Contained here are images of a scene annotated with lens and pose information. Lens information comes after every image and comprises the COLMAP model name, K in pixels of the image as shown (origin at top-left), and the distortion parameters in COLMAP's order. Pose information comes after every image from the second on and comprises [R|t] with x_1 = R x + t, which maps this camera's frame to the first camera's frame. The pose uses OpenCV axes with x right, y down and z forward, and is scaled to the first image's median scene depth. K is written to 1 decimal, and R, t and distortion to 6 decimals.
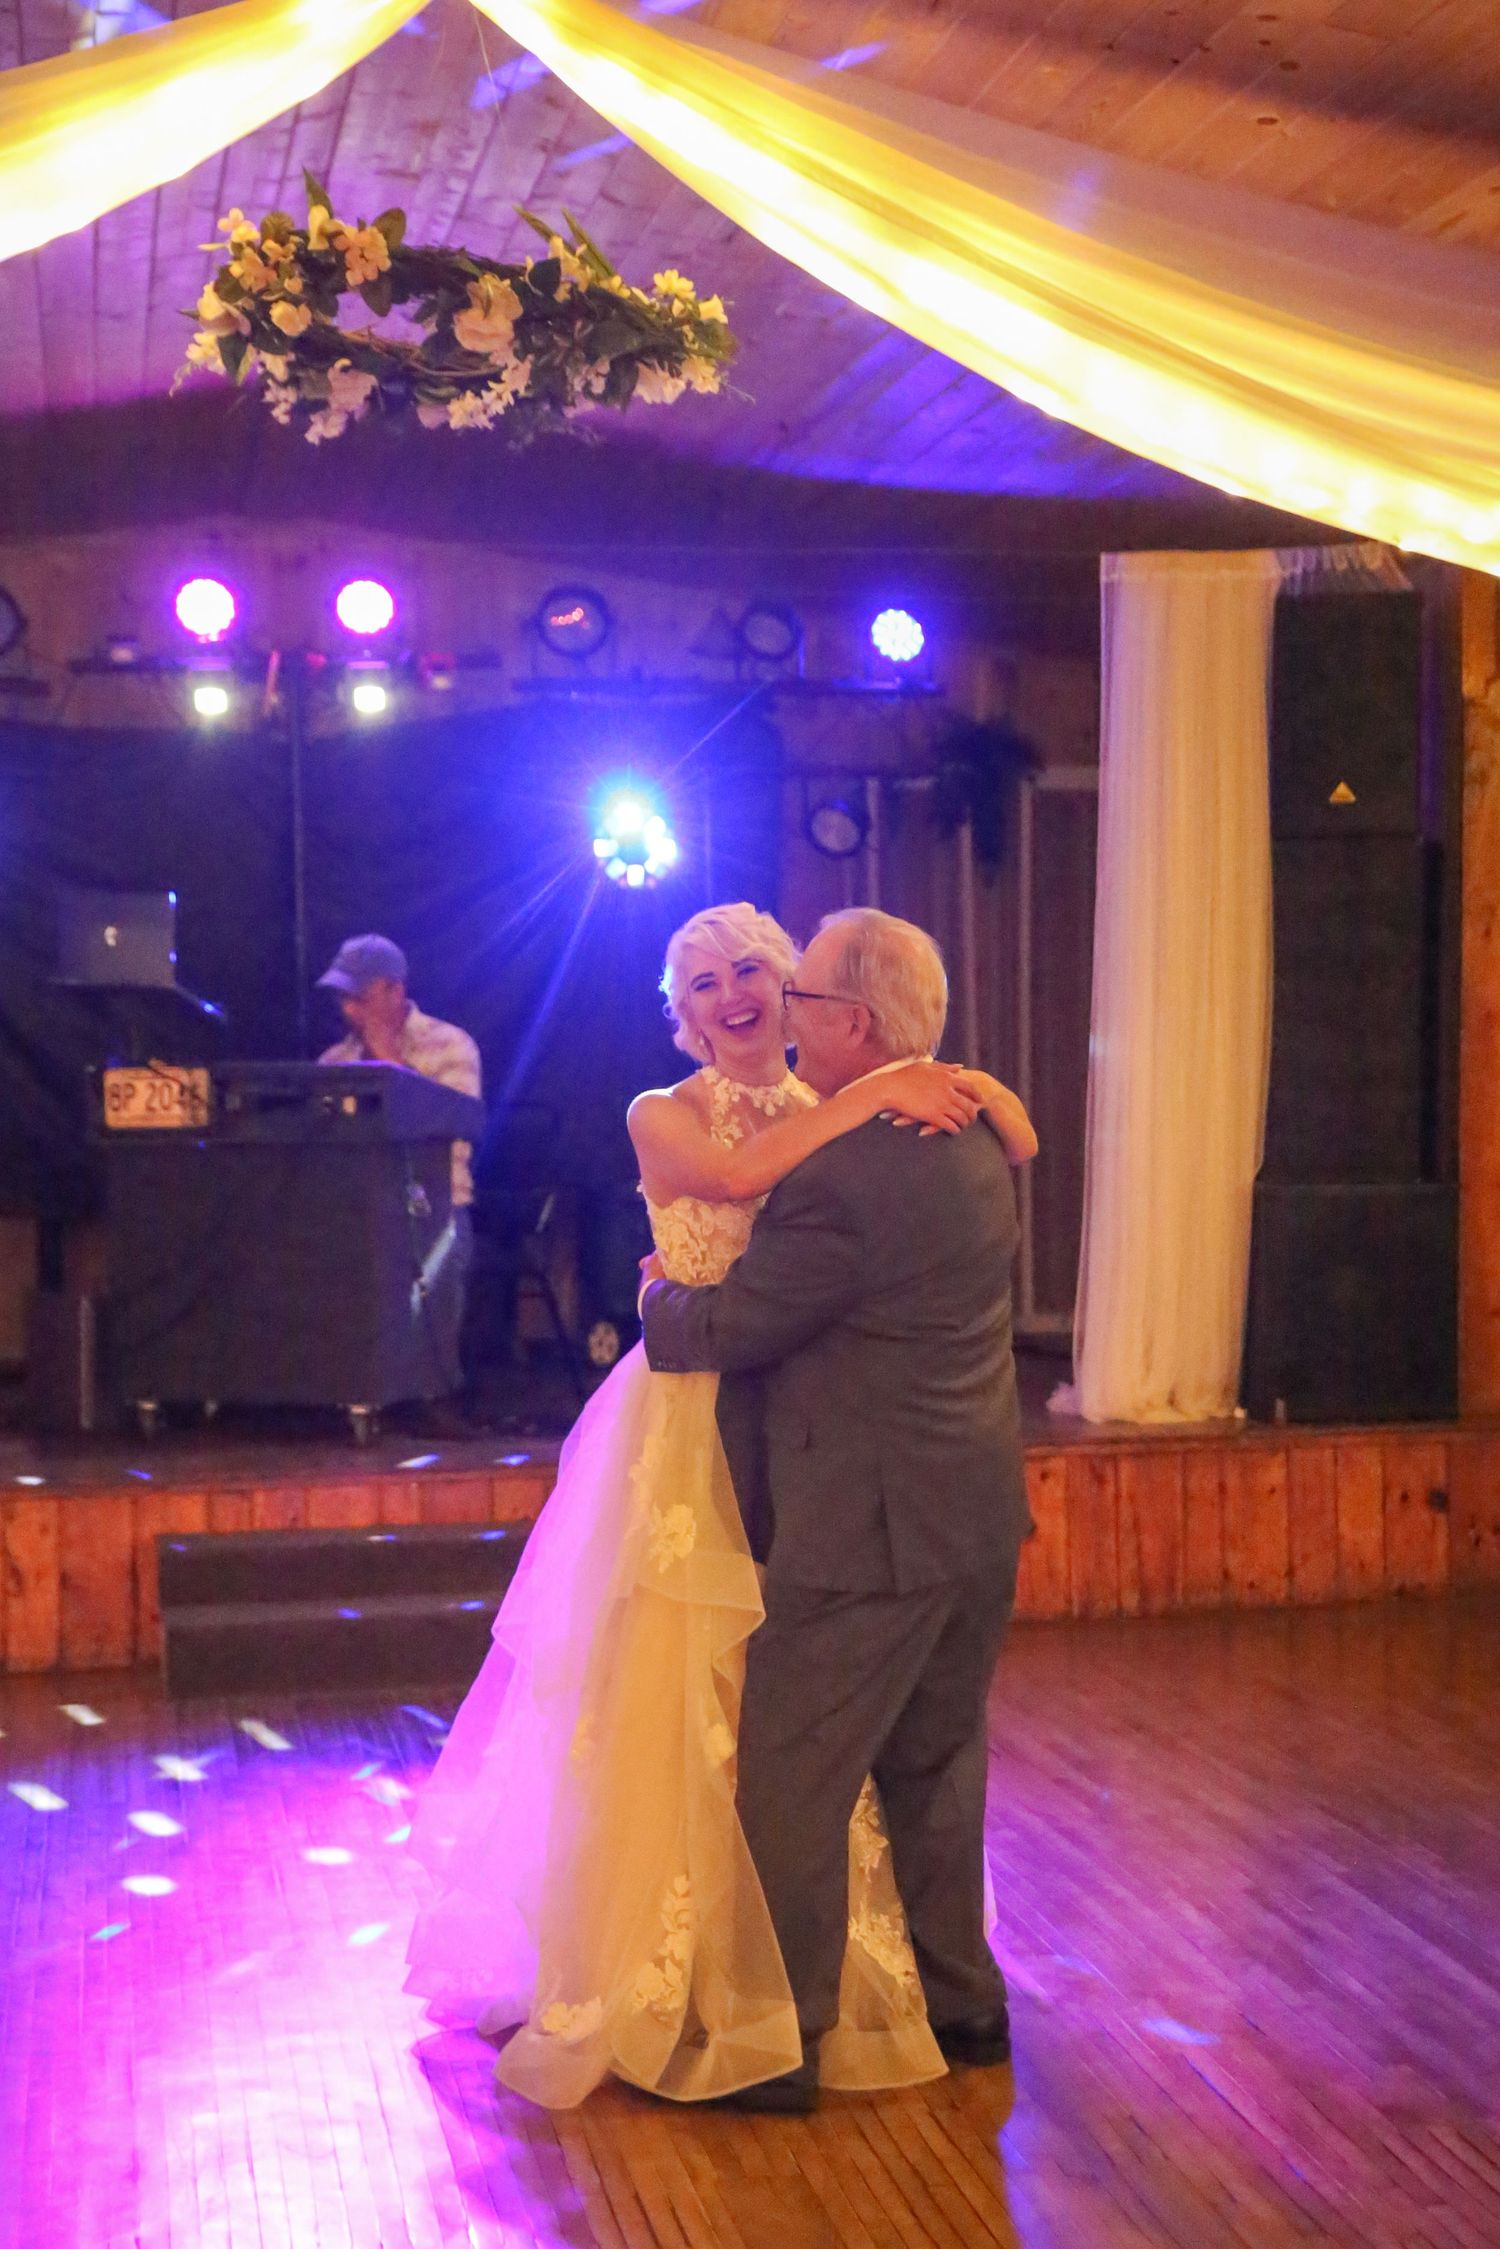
lens RADIAL K [[3334.3, 0, 751.1], [0, 3334.3, 1286.9], [0, 0, 1]] dist [0.042060, 0.175943]
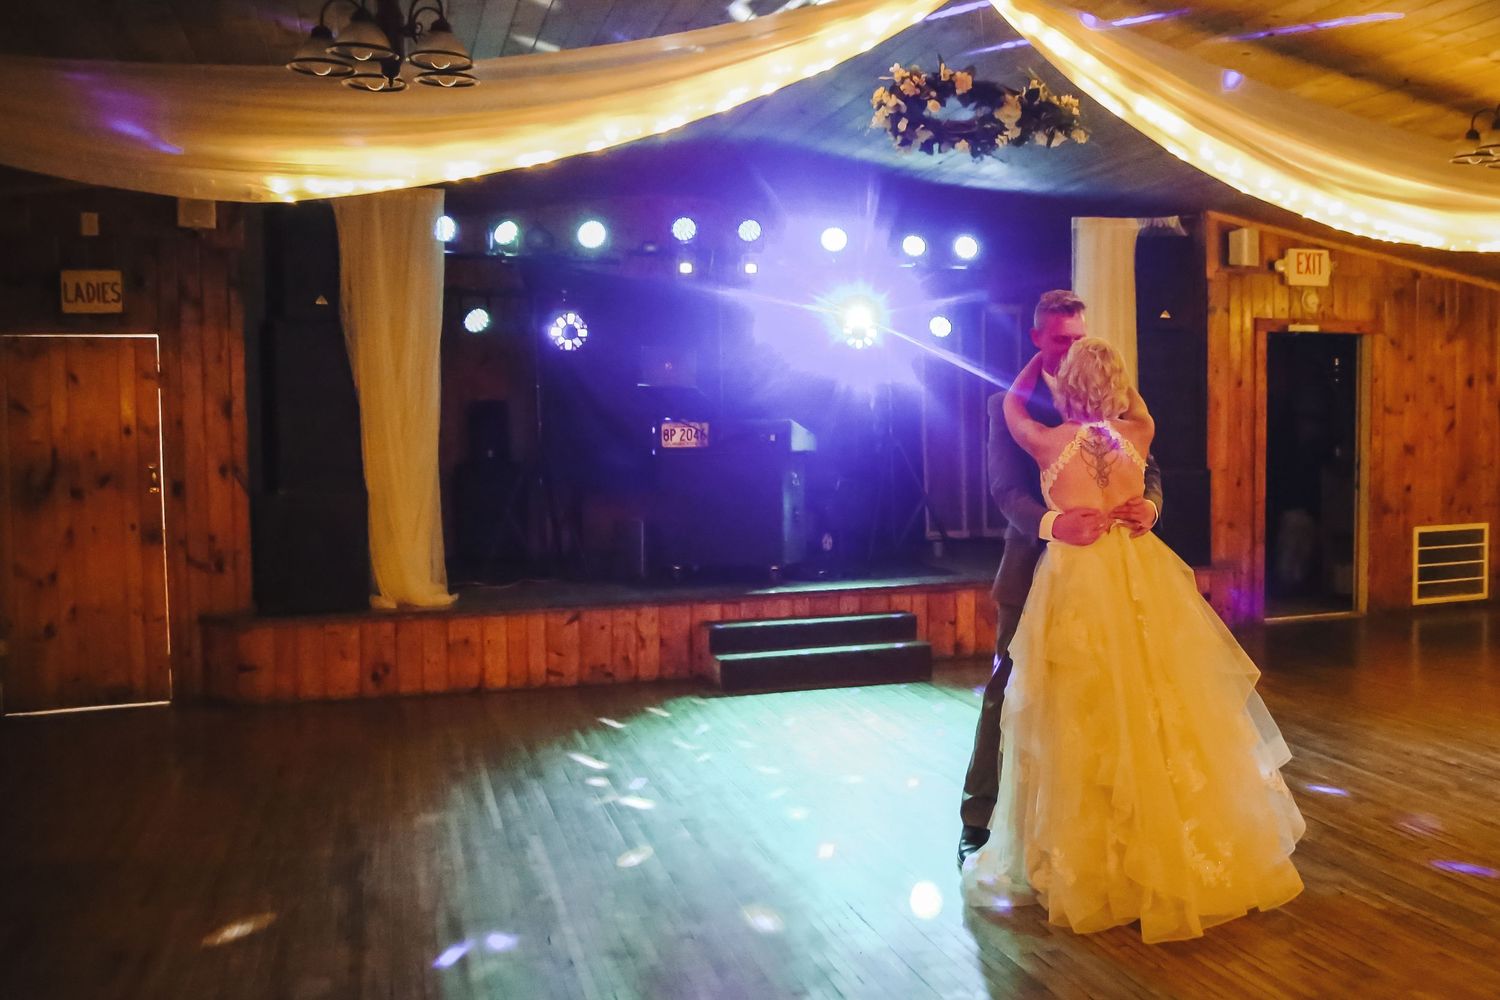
lens RADIAL K [[1411.4, 0, 941.5], [0, 1411.4, 468.5], [0, 0, 1]] dist [-0.099563, 0.017727]
pose [[0.982895, -0.002922, 0.184141, -0.191945], [0.011104, 0.998995, -0.043418, 0.012118], [-0.183830, 0.044720, 0.981940, 0.002000]]
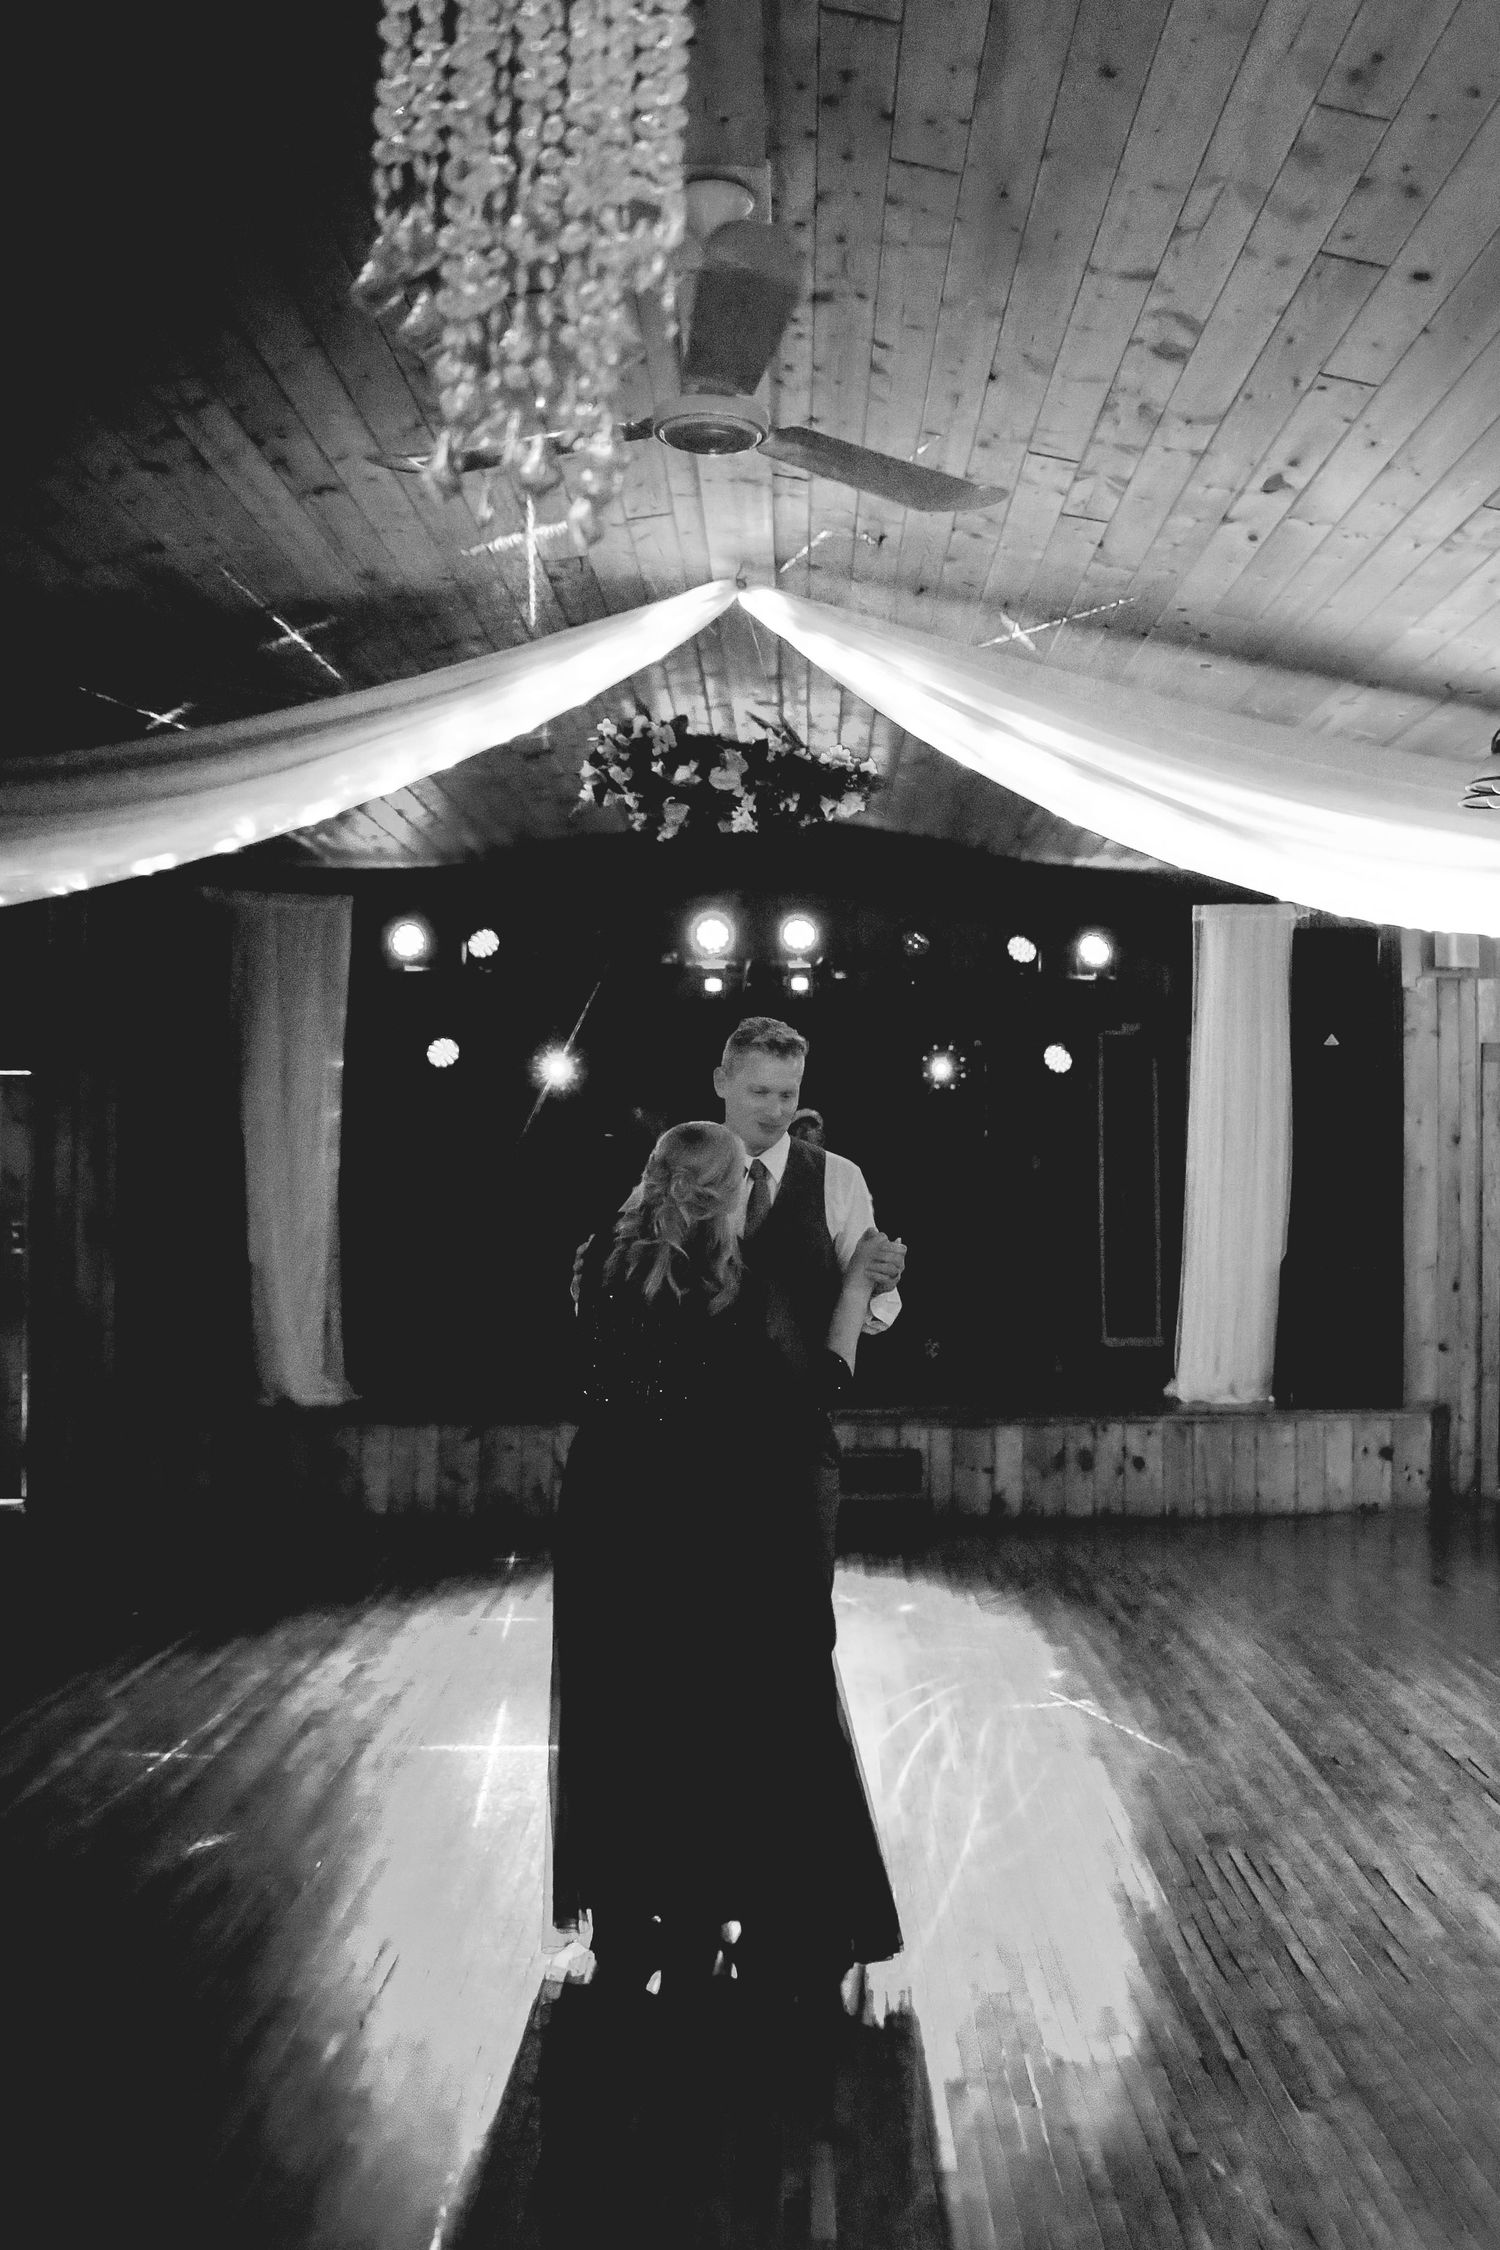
lens RADIAL K [[1833.2, 0, 894.0], [0, 1833.2, 1084.1], [0, 0, 1]] dist [-0.132958, 0.114448]
pose [[0.990316, 0.012219, -0.138290, 0.087765], [-0.029056, 0.992300, -0.120398, -0.004825], [0.135754, 0.123251, 0.983046, 0.043725]]
